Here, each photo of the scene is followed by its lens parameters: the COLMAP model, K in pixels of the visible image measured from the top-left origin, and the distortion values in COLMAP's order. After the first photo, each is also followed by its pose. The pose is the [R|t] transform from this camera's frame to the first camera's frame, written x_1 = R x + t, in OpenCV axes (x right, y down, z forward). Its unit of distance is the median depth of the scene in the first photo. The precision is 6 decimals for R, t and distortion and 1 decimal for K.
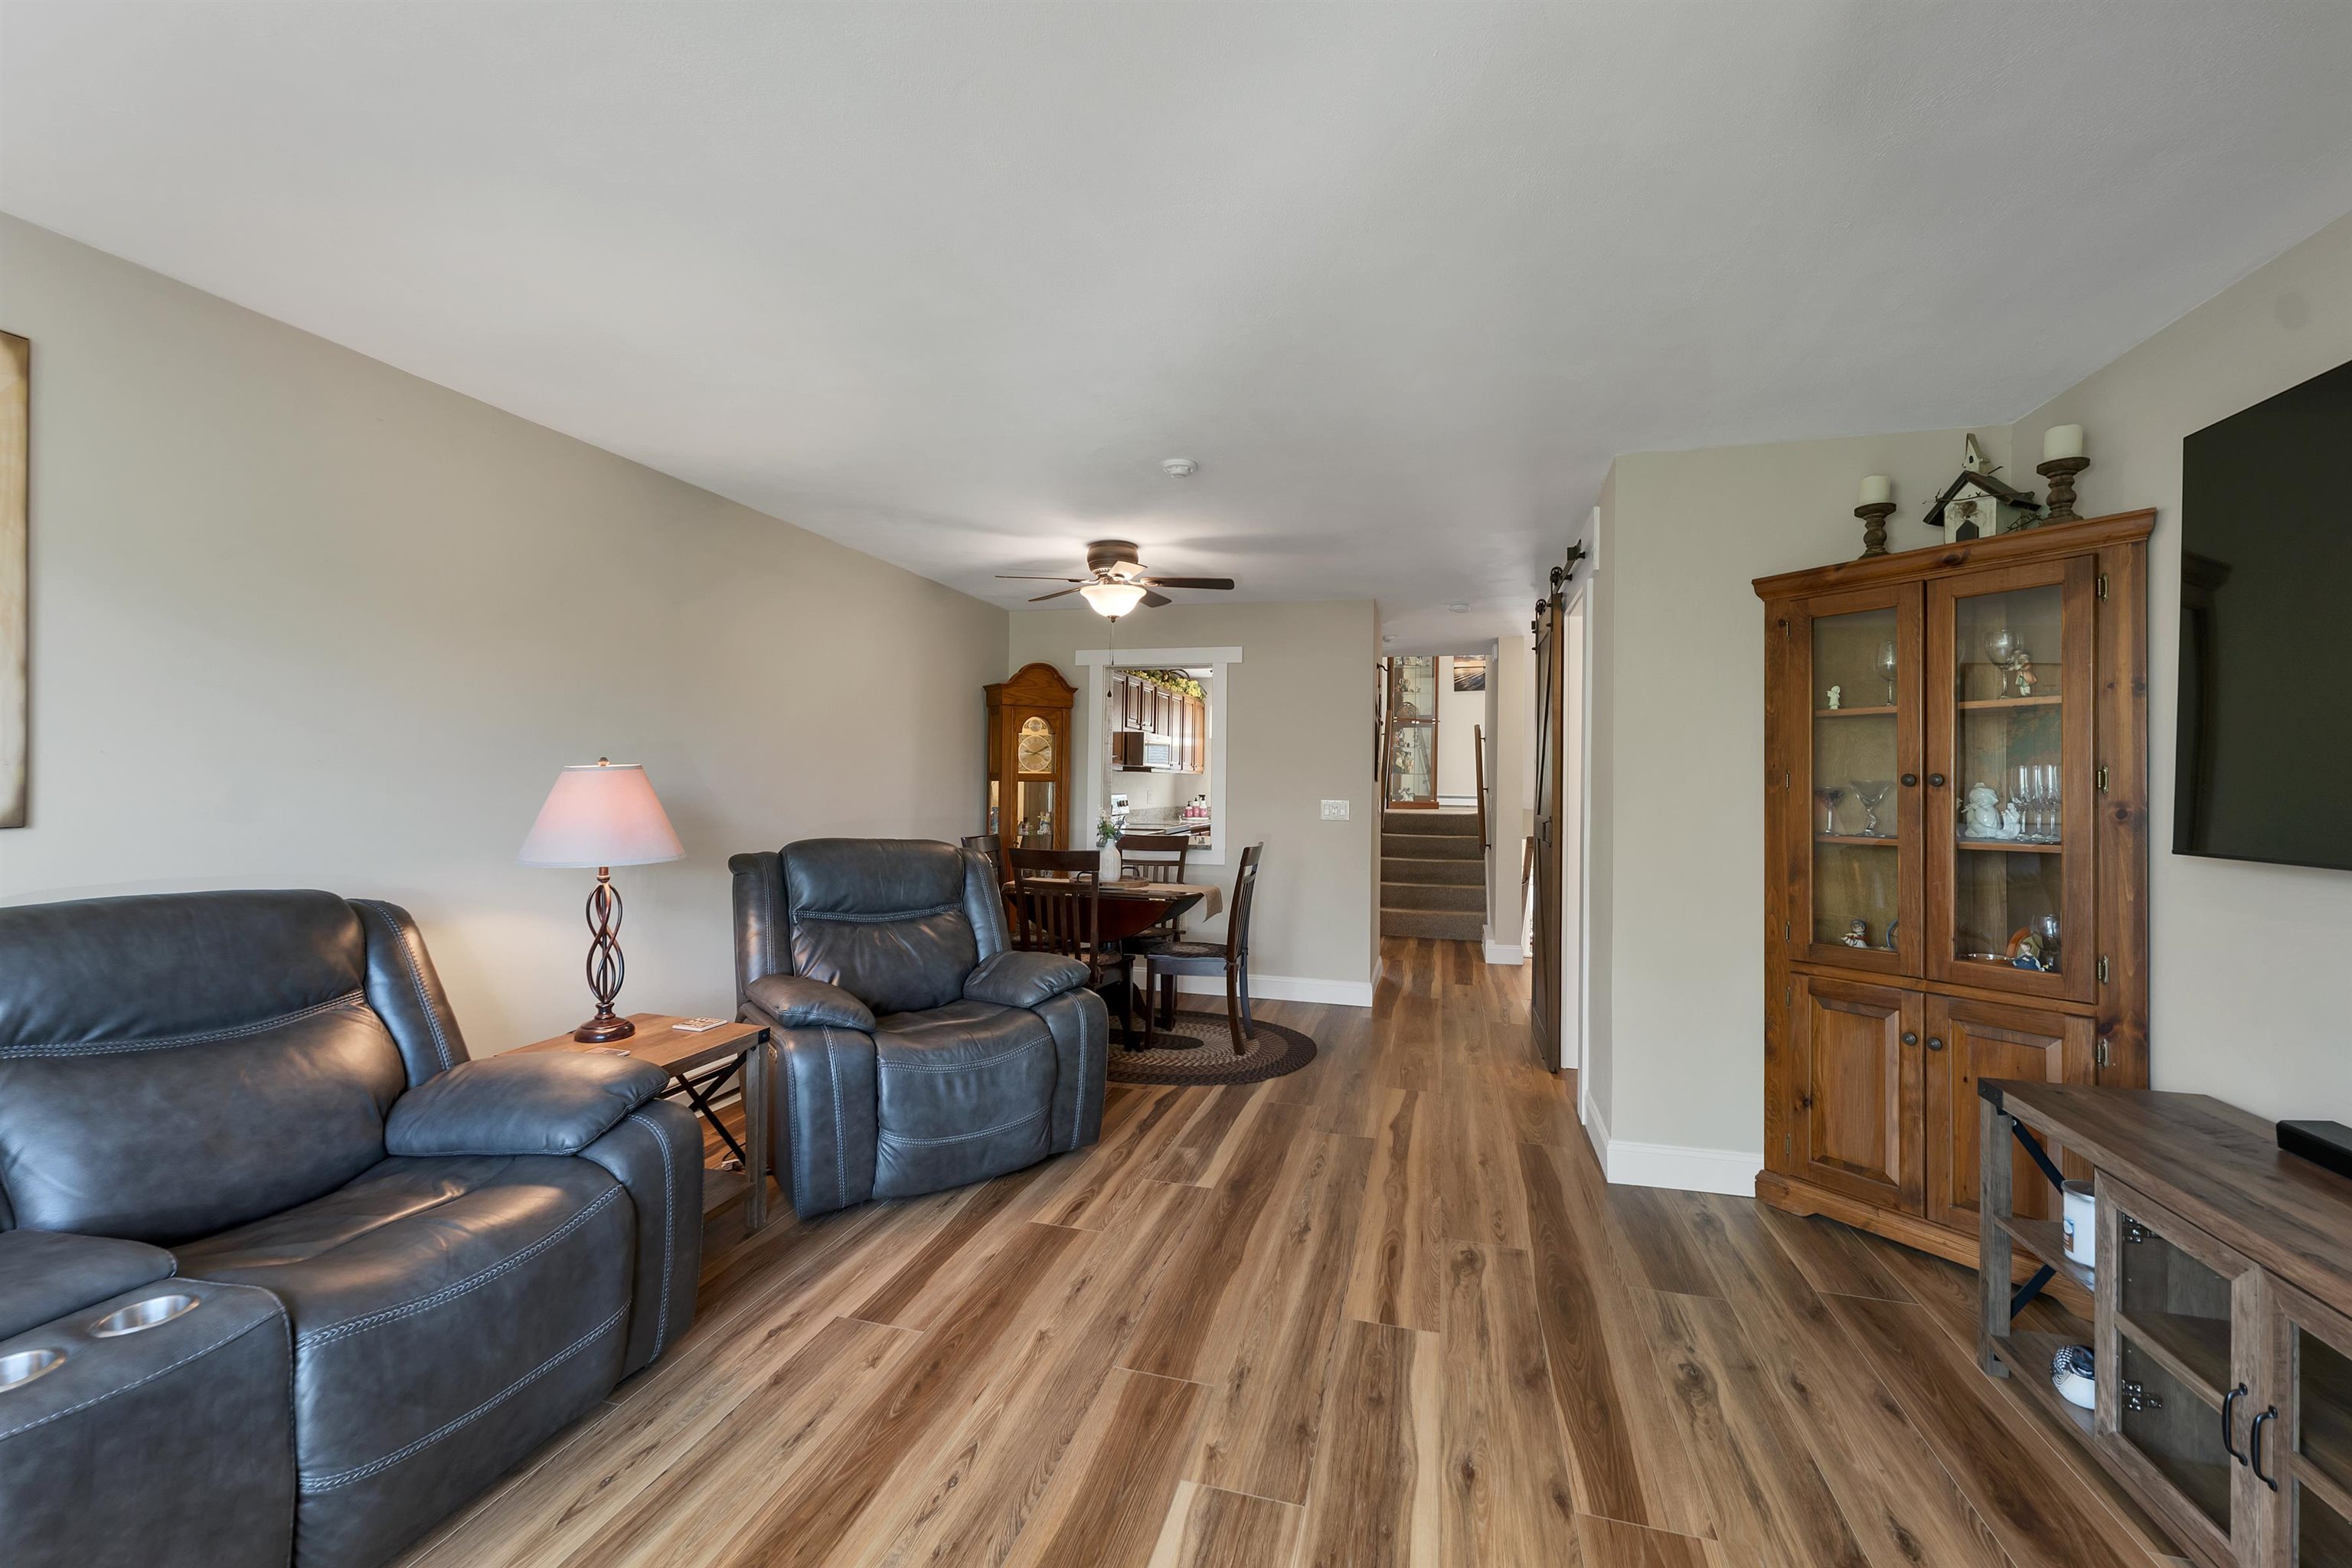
lens RADIAL K [[974.4, 0, 1160.1], [0, 974.4, 777.1], [0, 0, 1]] dist [-0.000173, -0.000344]
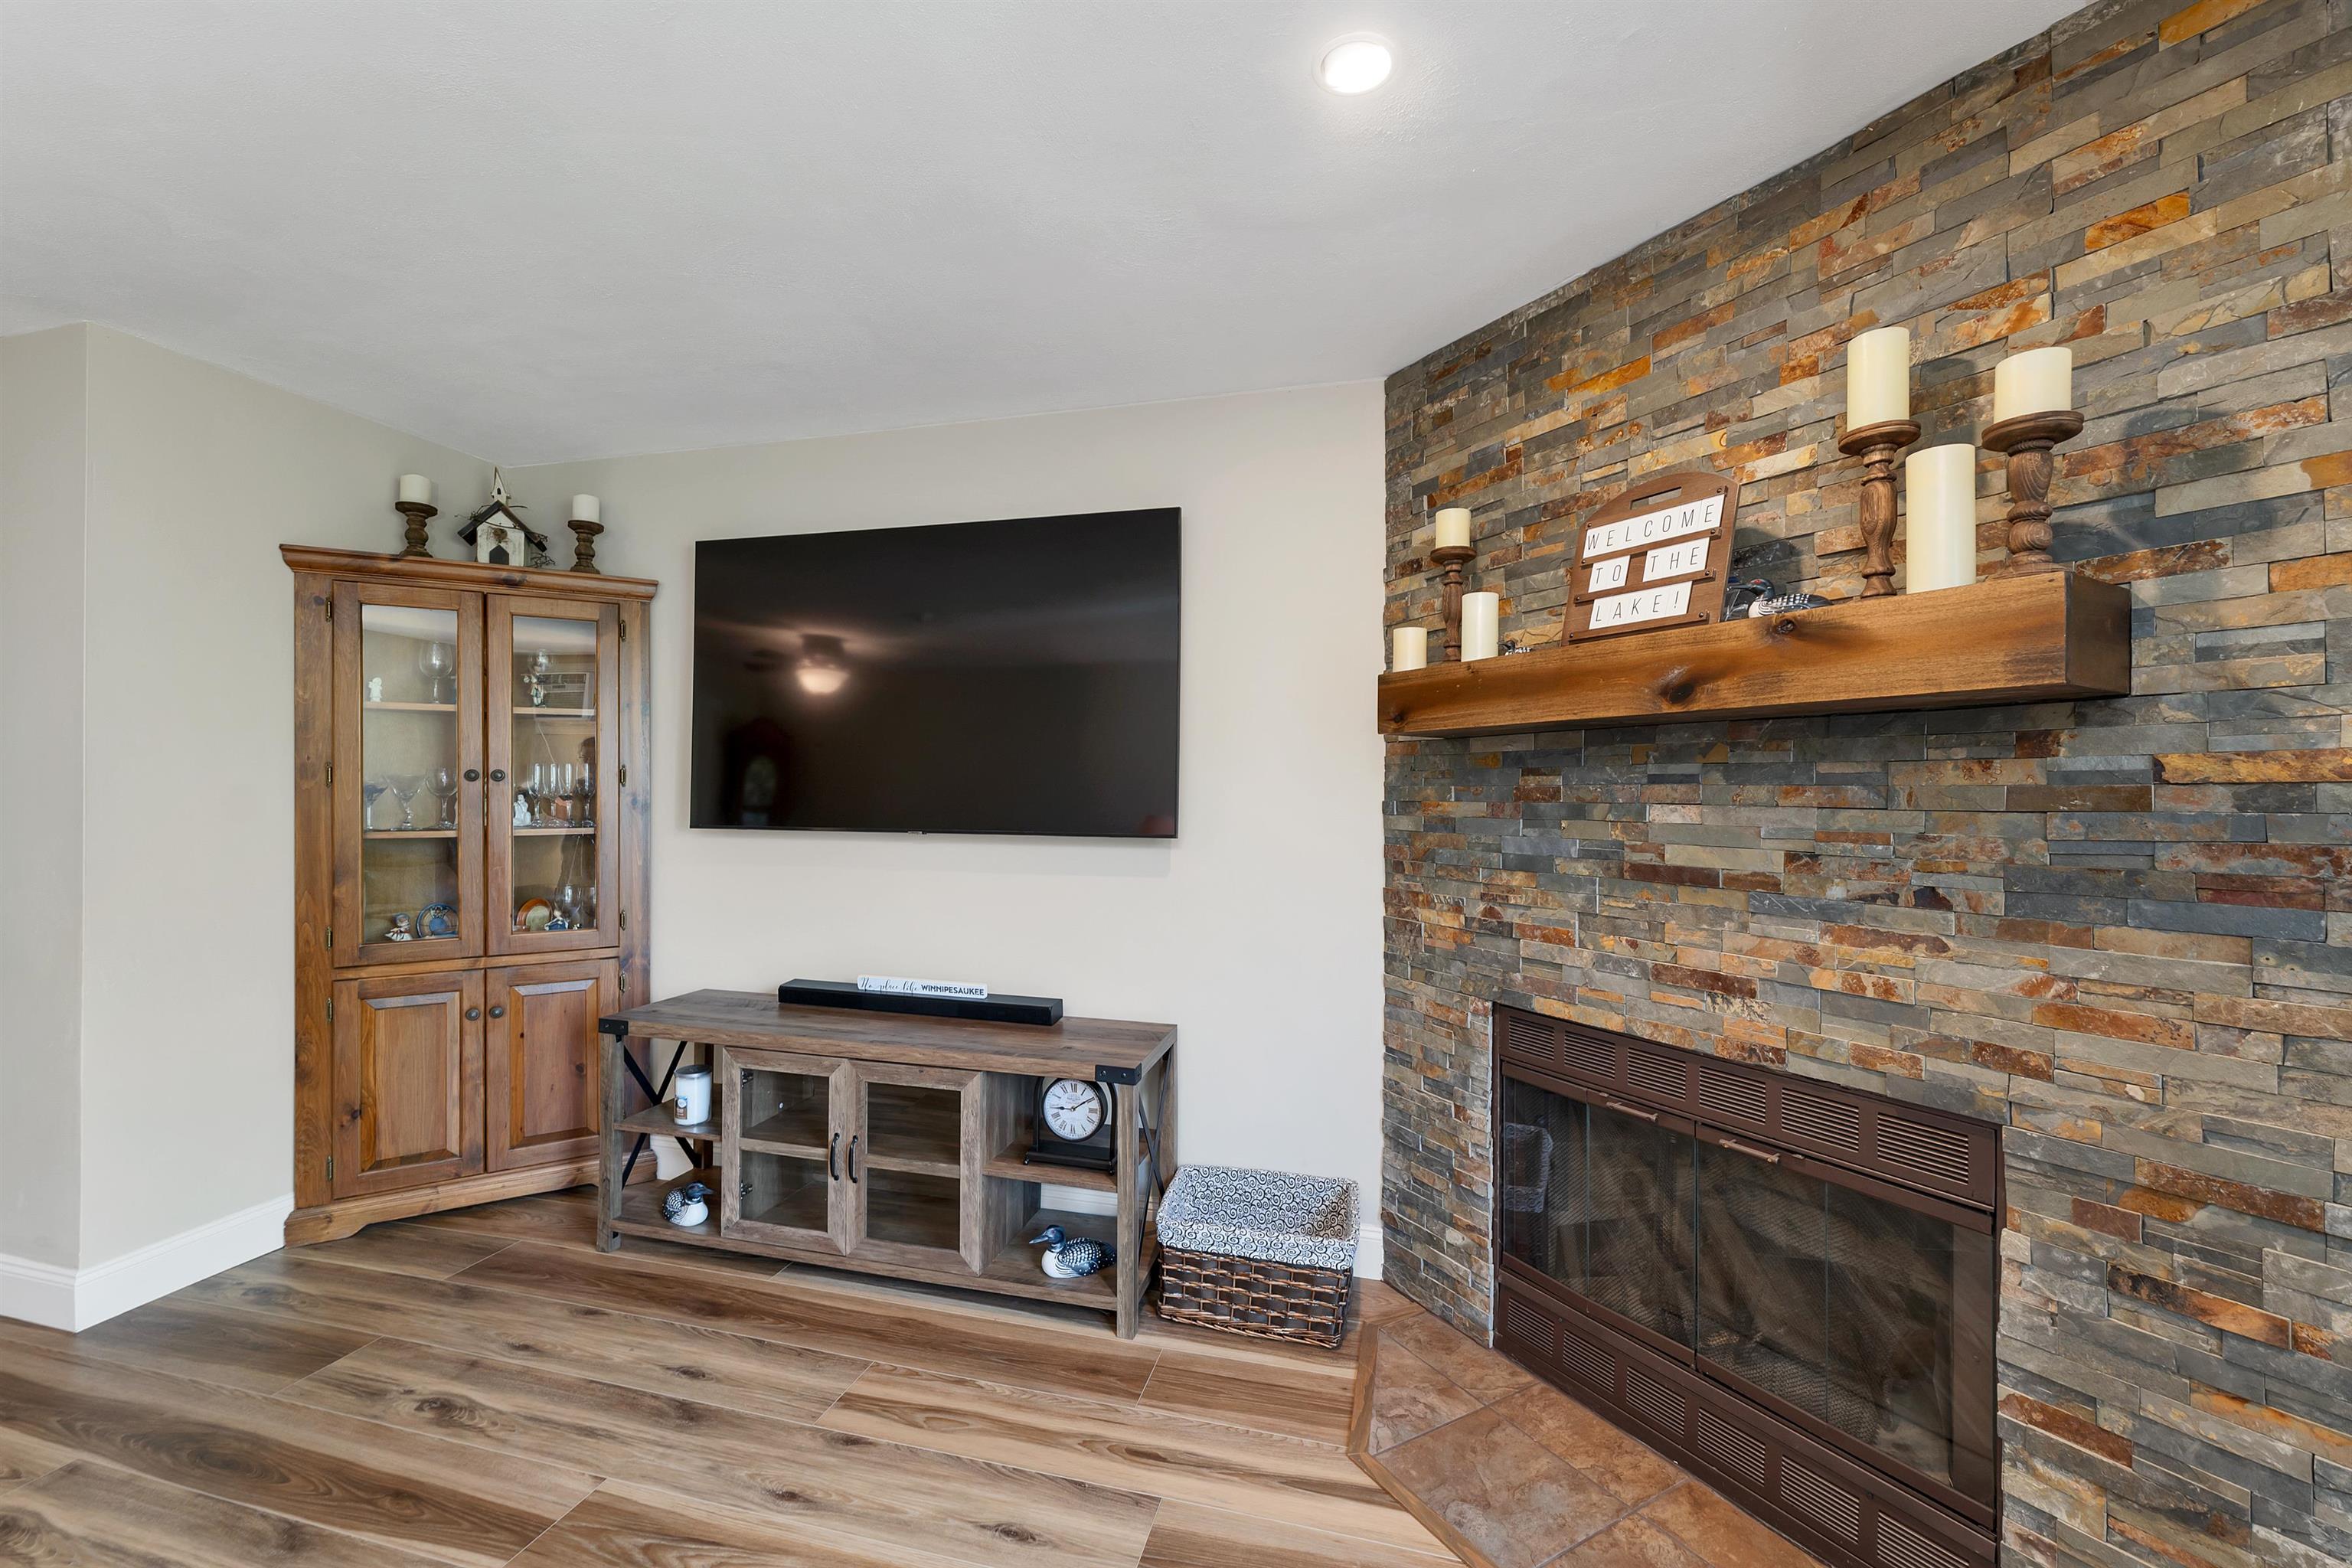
lens RADIAL K [[965.3, 0, 1173.5], [0, 965.3, 781.4], [0, 0, 1]] dist [0.000530, -0.000100]
pose [[-0.024459, -0.004544, 0.999691, -0.361271], [-0.011077, 0.999930, 0.004274, -0.003670], [-0.999639, -0.010969, -0.024507, 0.282061]]
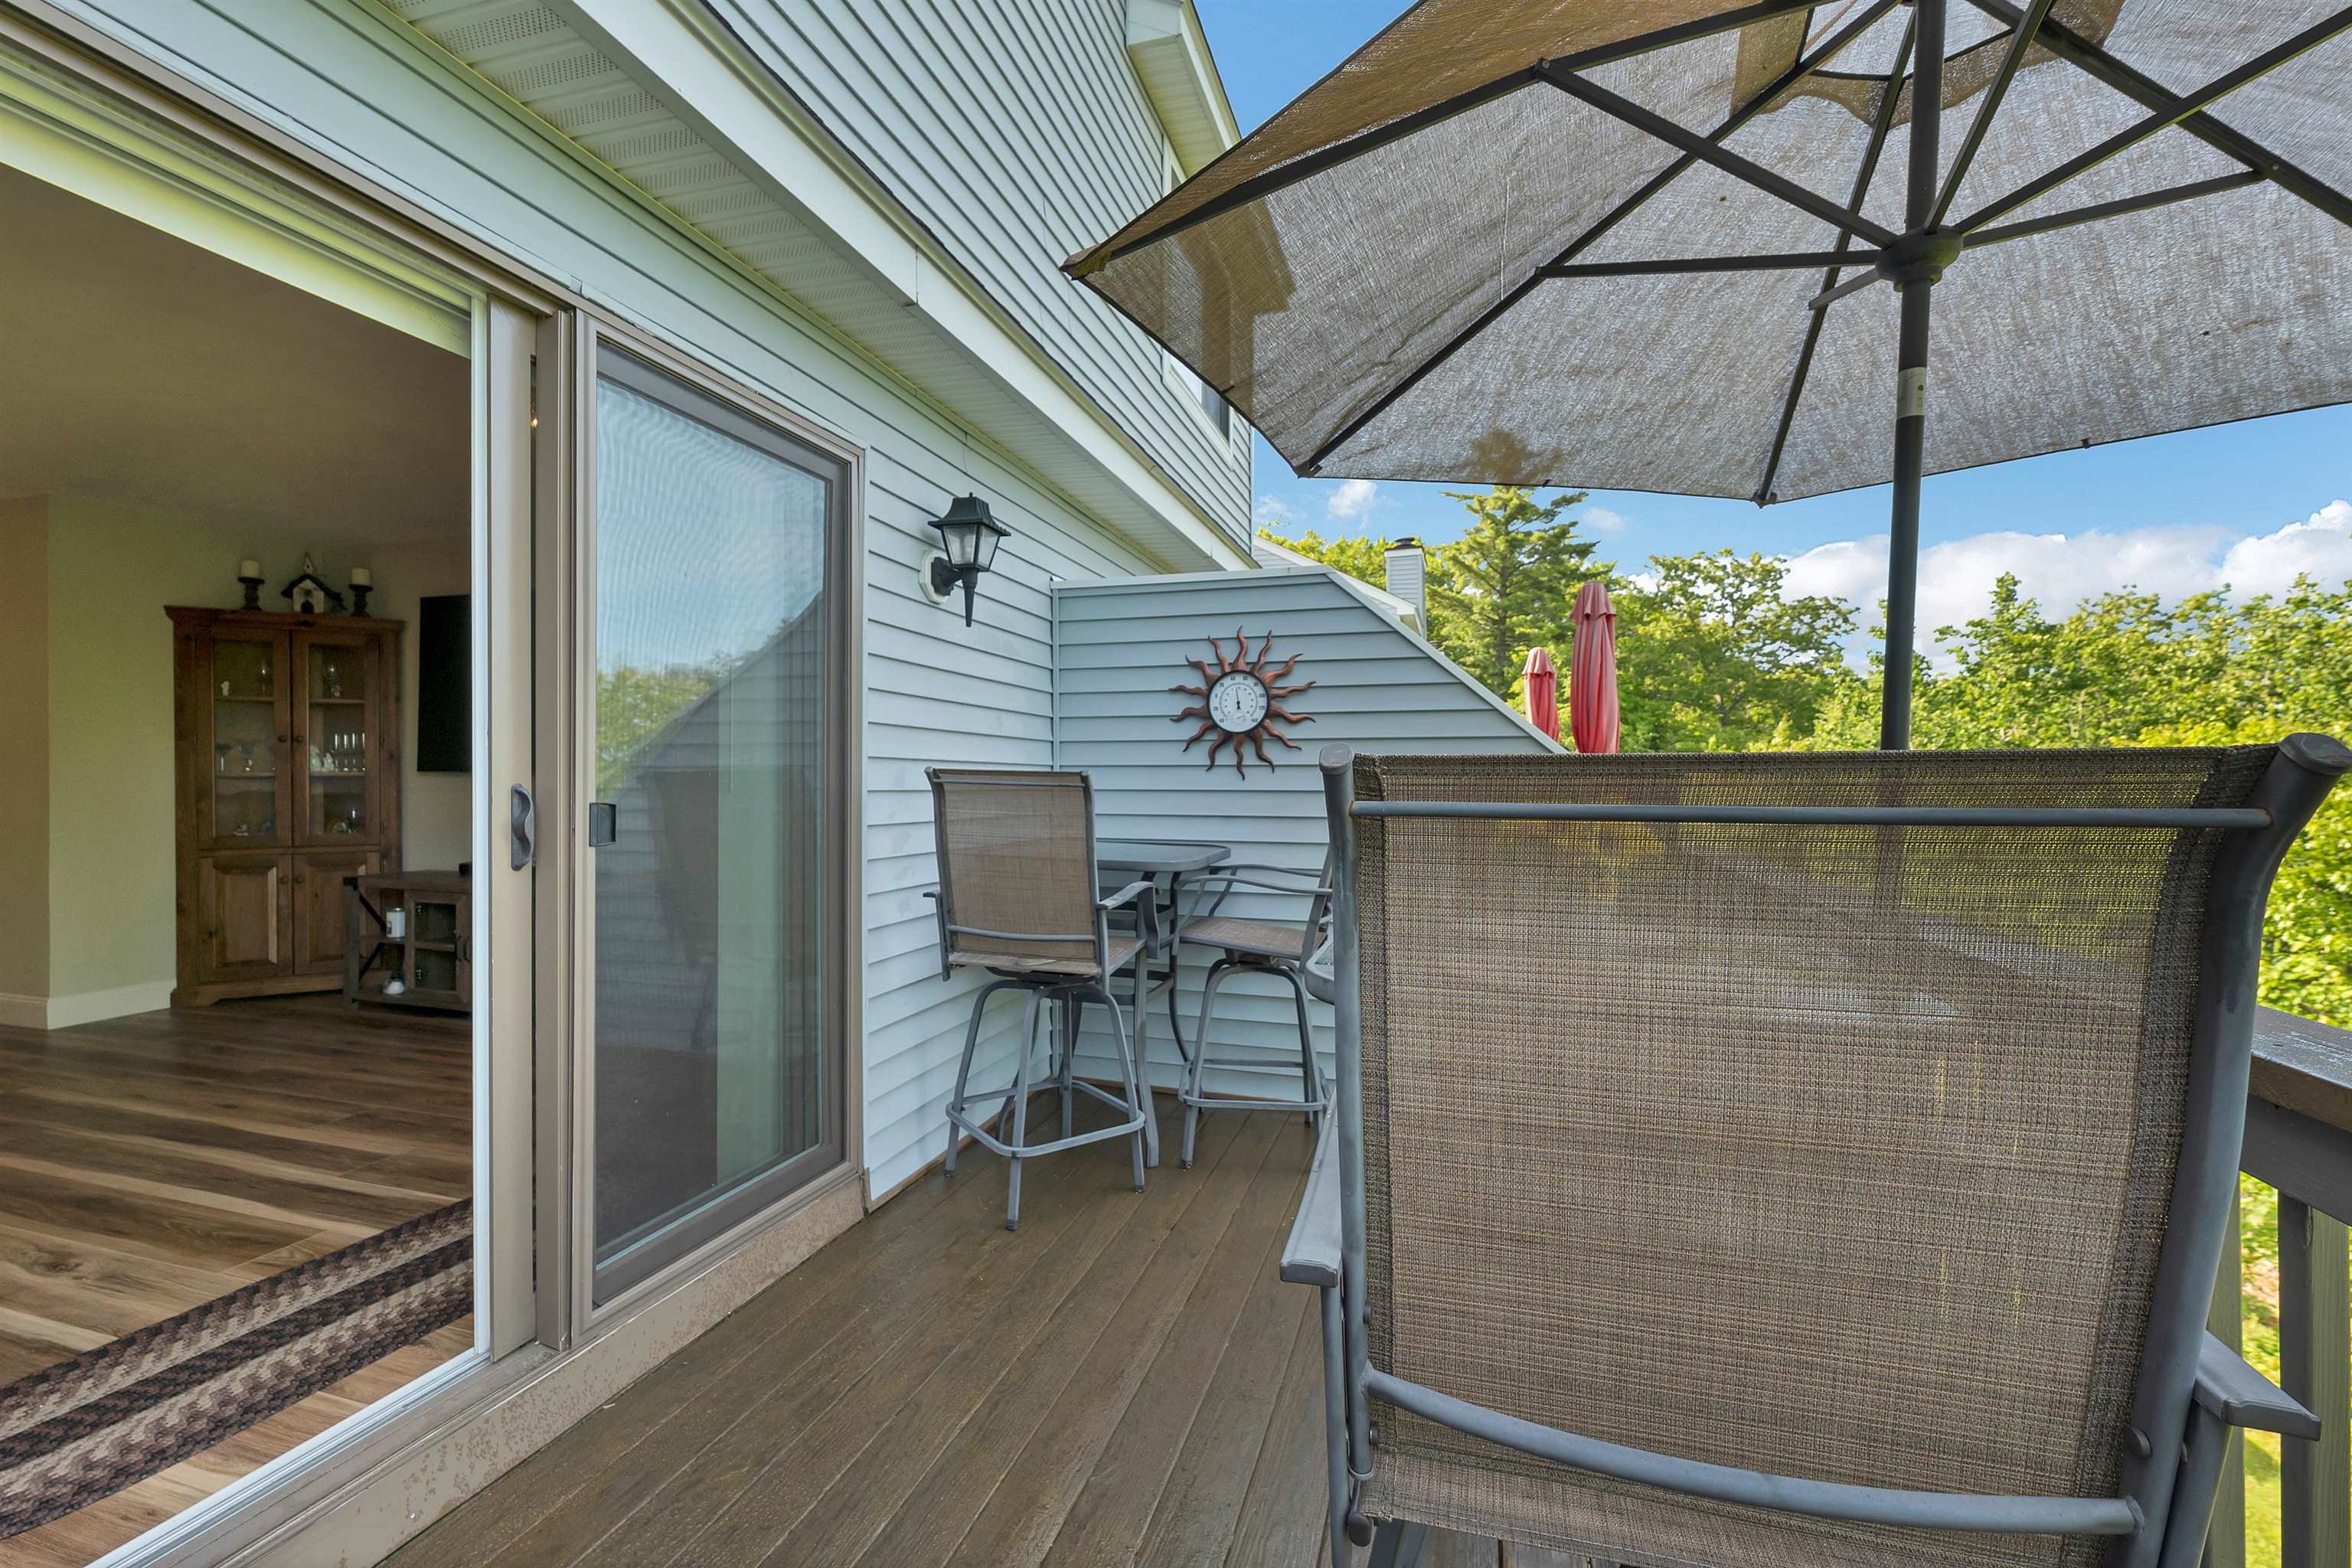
lens RADIAL K [[973.0, 0, 1176.0], [0, 973.0, 784.0], [0, 0, 1]] dist [-0.000438, -0.000221]
pose [[0.007355, -0.013679, 0.999879, -1.174539], [-0.008383, 0.999870, 0.013740, 0.054454], [-0.999938, -0.008483, 0.007239, -0.774578]]
